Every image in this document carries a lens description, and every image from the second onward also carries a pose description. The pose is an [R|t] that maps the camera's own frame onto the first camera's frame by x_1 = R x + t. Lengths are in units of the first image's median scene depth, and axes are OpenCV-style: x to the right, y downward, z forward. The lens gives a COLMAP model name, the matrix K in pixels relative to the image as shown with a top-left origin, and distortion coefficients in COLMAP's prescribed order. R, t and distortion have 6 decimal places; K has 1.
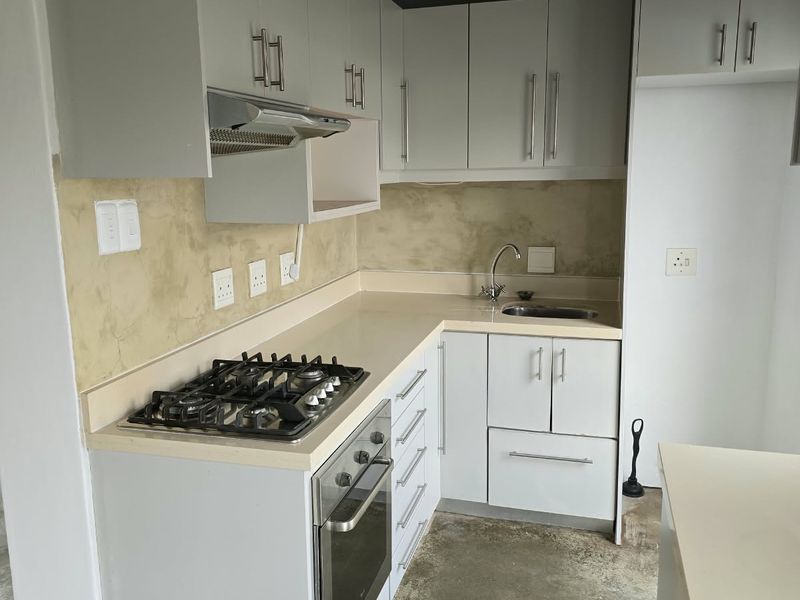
lens RADIAL K [[711.5, 0, 400.0], [0, 711.5, 300.0], [0, 0, 1]] dist [0.111877, -0.145787]
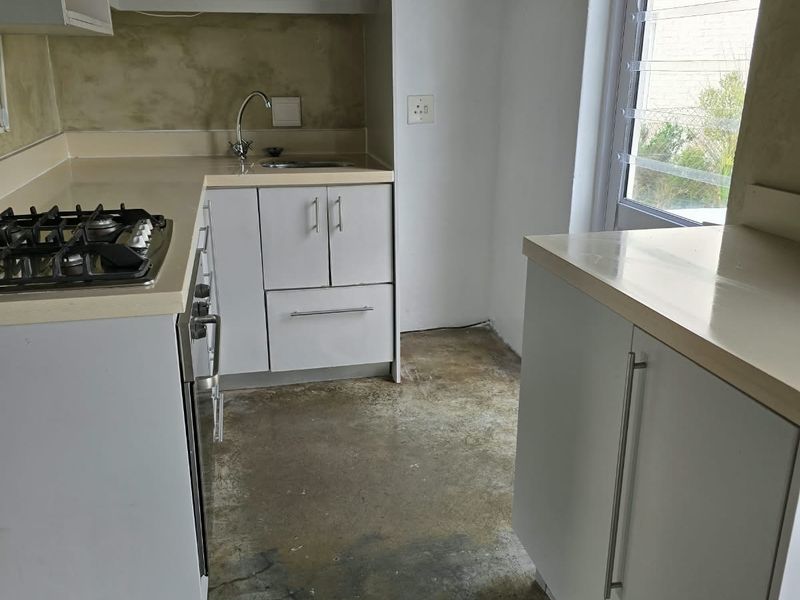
lens RADIAL K [[711.5, 0, 400.0], [0, 711.5, 300.0], [0, 0, 1]] dist [0.111877, -0.145787]
pose [[0.883921, -0.138691, 0.446596, -0.136104], [0.079549, 0.985684, 0.148660, 0.063990], [-0.460820, -0.095877, 0.882300, 0.095194]]
